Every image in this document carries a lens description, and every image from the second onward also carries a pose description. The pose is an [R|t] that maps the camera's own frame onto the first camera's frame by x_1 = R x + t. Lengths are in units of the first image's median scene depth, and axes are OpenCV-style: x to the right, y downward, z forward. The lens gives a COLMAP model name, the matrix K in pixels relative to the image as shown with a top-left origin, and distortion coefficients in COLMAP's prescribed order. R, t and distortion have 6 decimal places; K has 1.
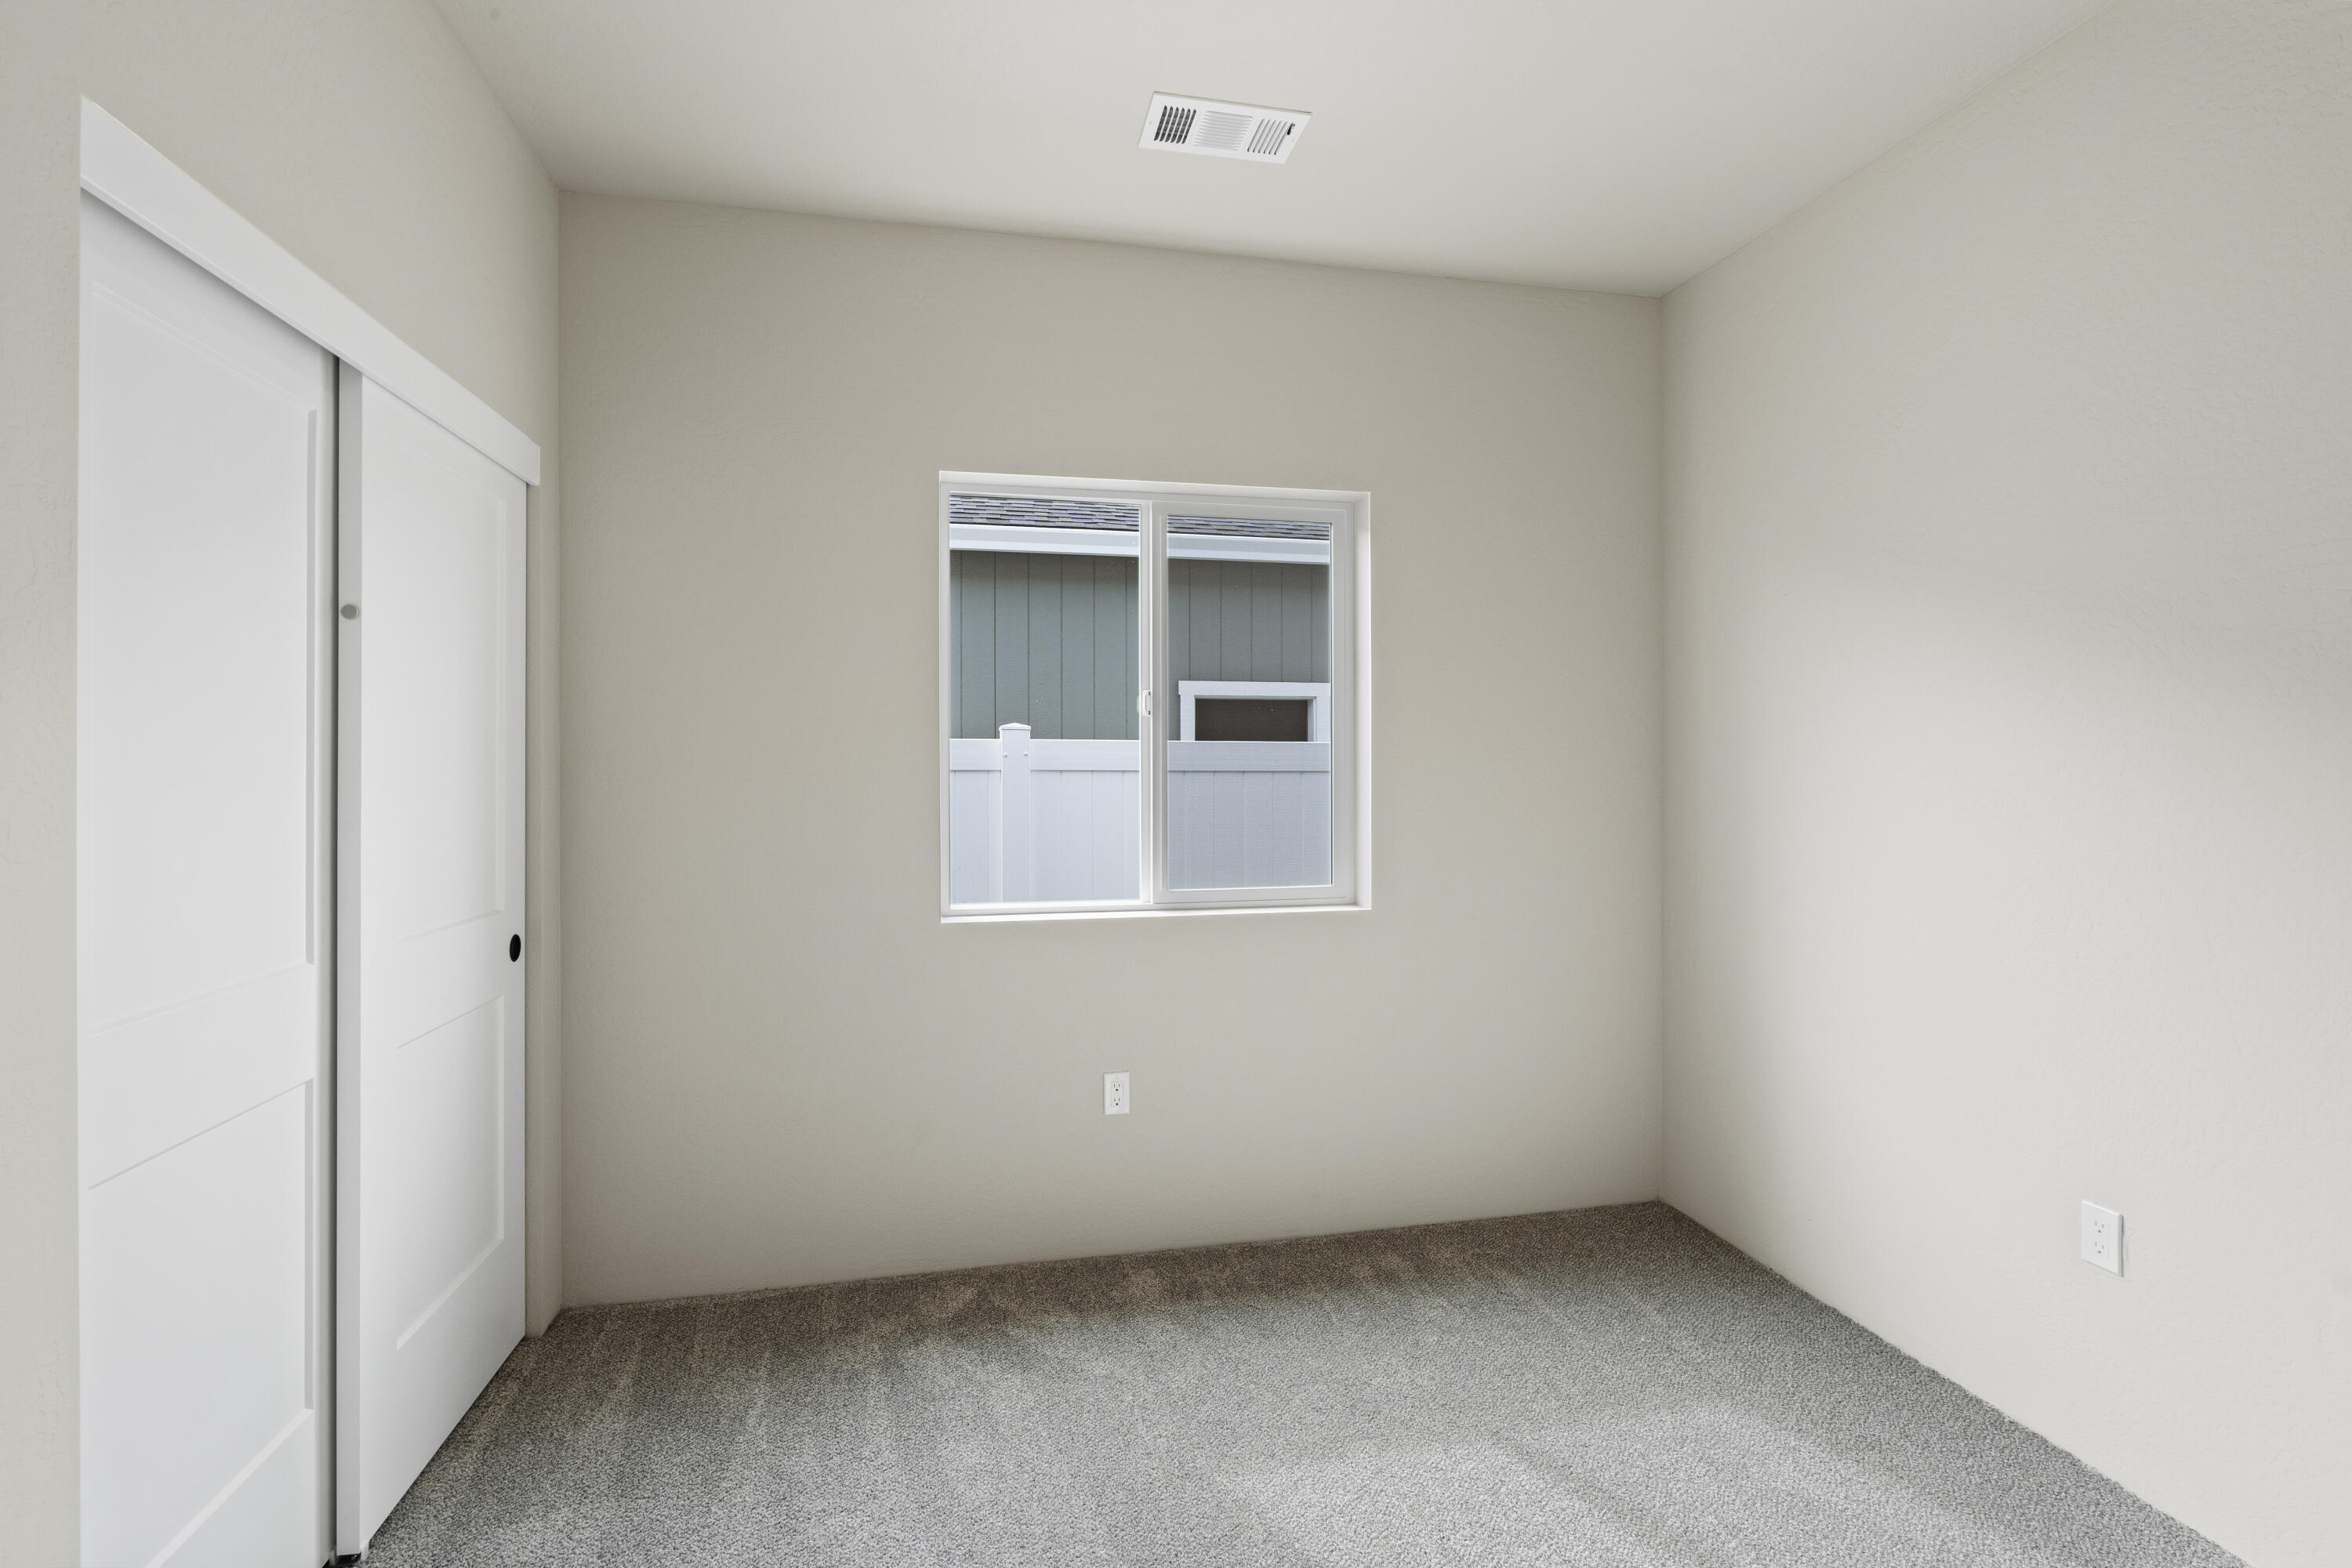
lens RADIAL K [[1076.7, 0, 1183.9], [0, 1076.7, 765.2], [0, 0, 1]] dist [-0.000671, 0.001481]
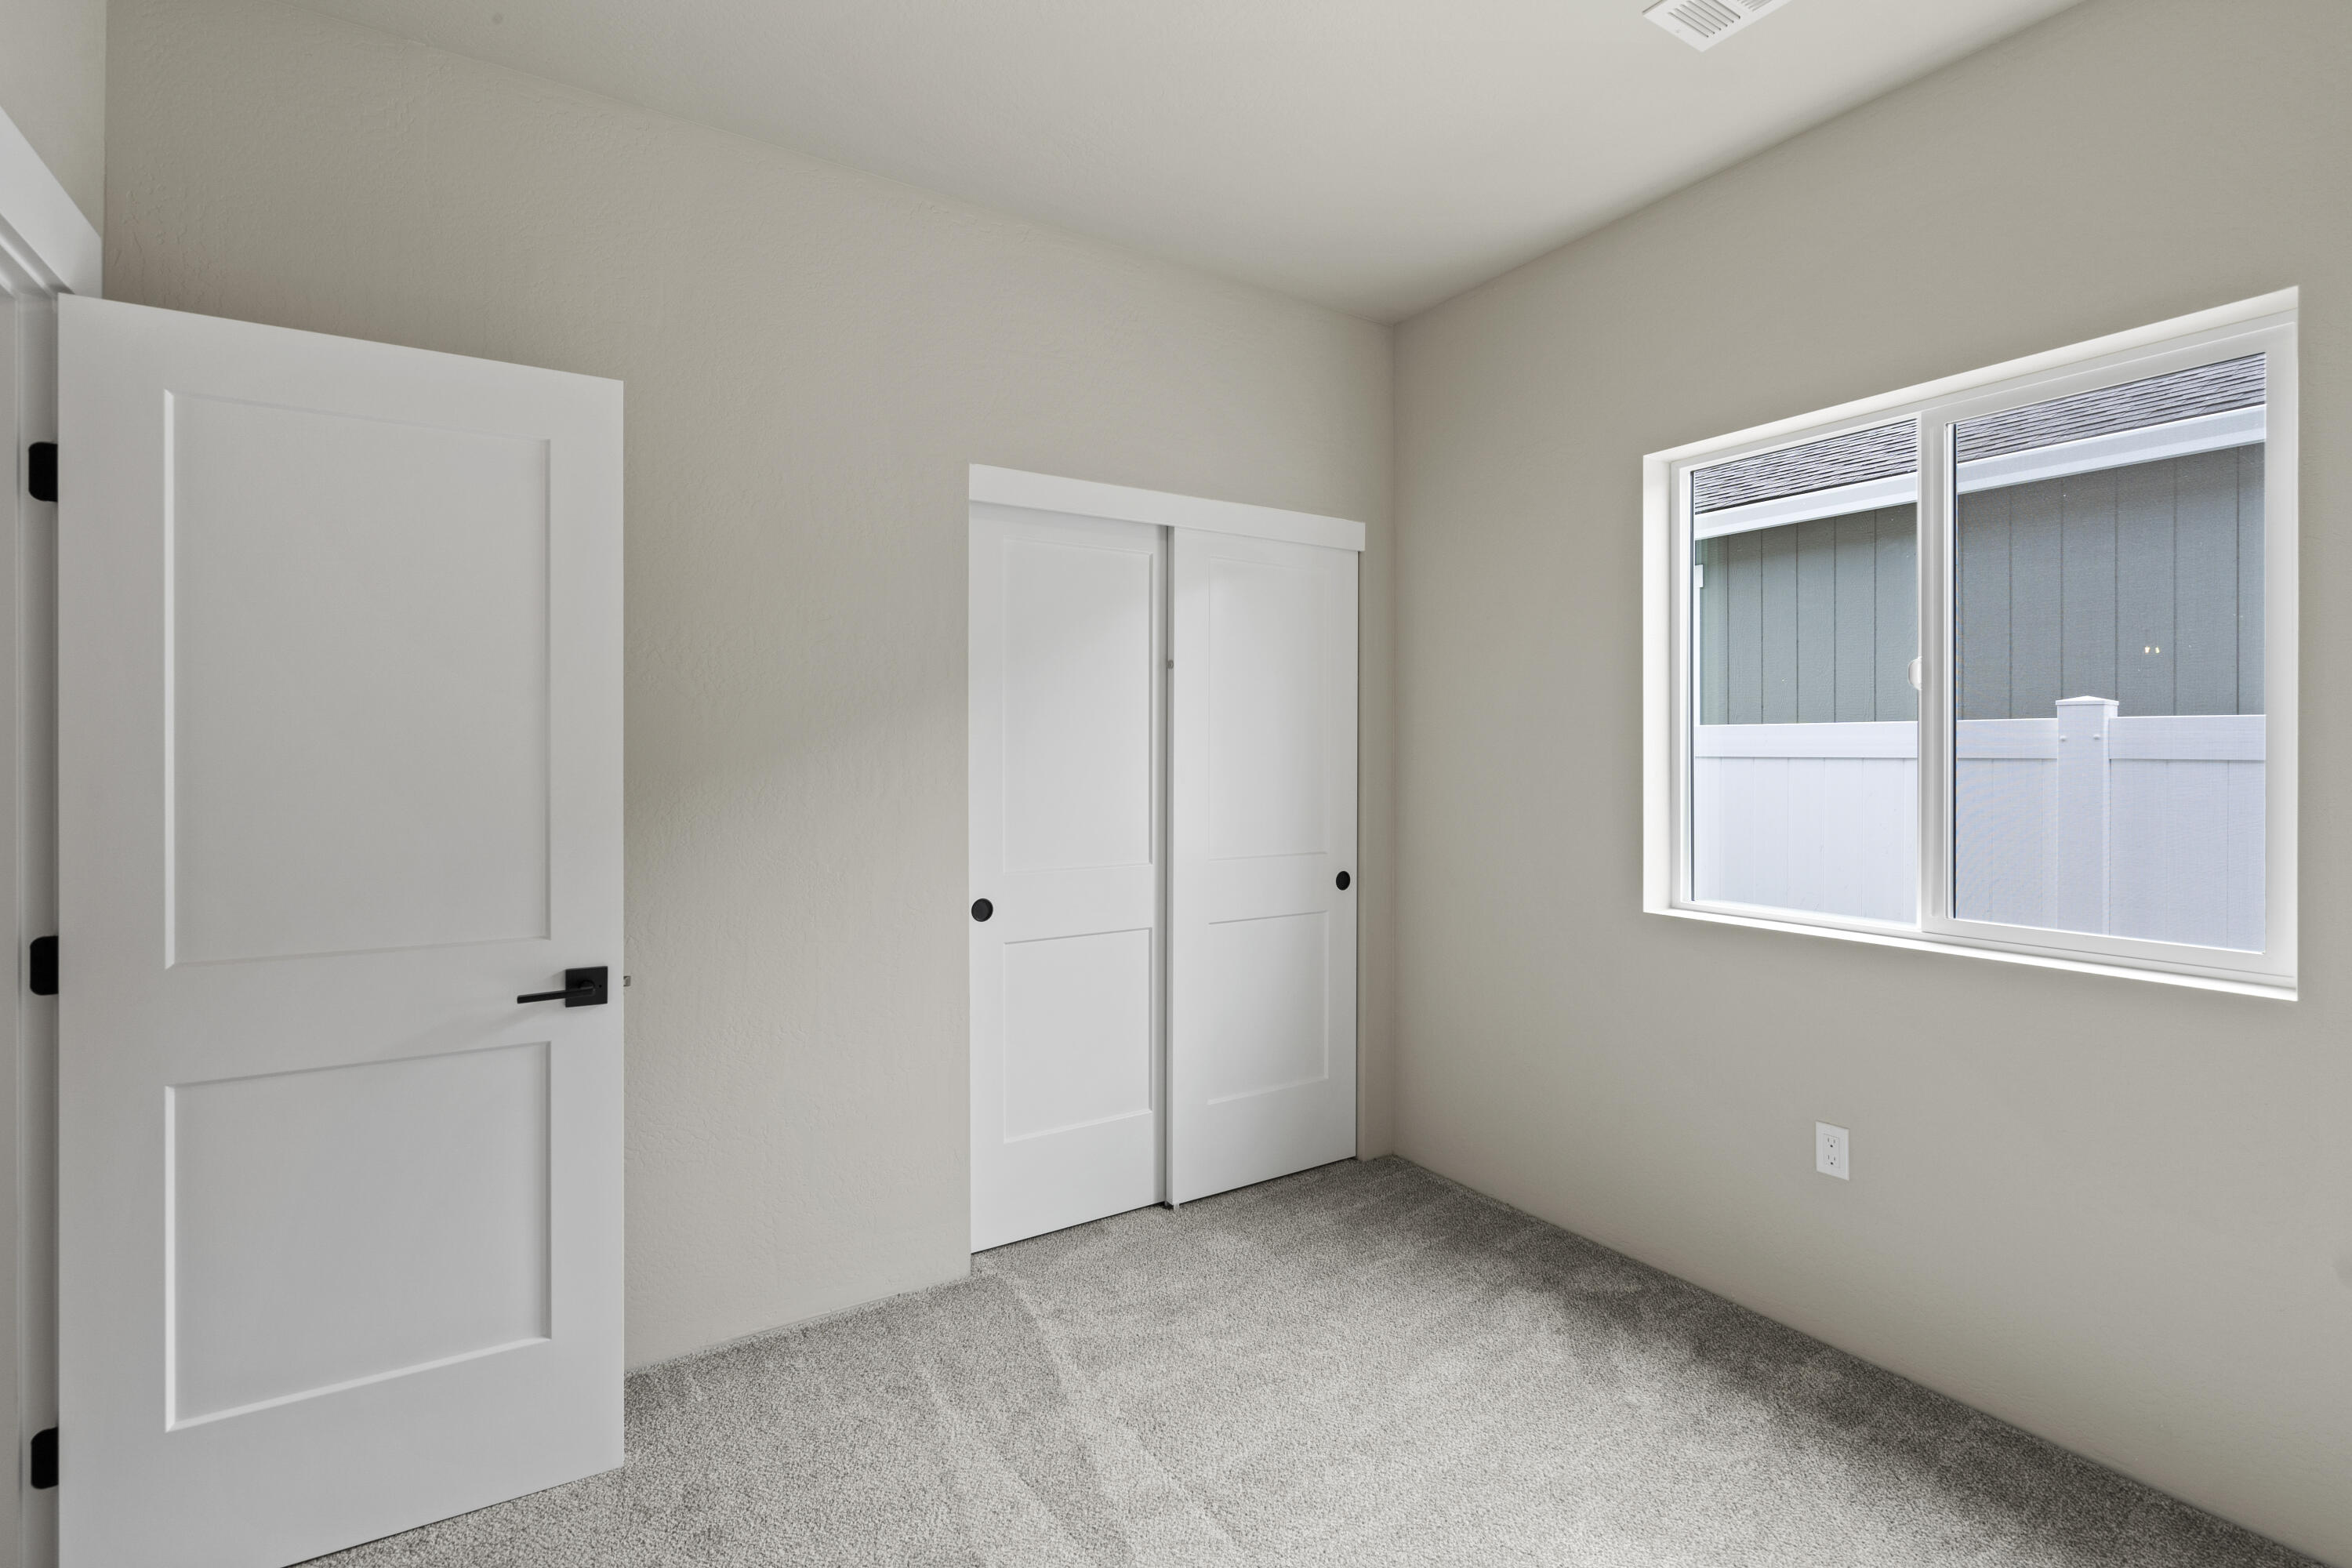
lens RADIAL K [[1076.7, 0, 1185.2], [0, 1076.7, 773.0], [0, 0, 1]] dist [-0.000671, 0.001481]
pose [[0.350689, 0.013063, -0.936401, 0.528968], [0.001873, 0.999891, 0.014650, 0.004189], [0.936490, -0.006892, 0.350627, 0.251924]]
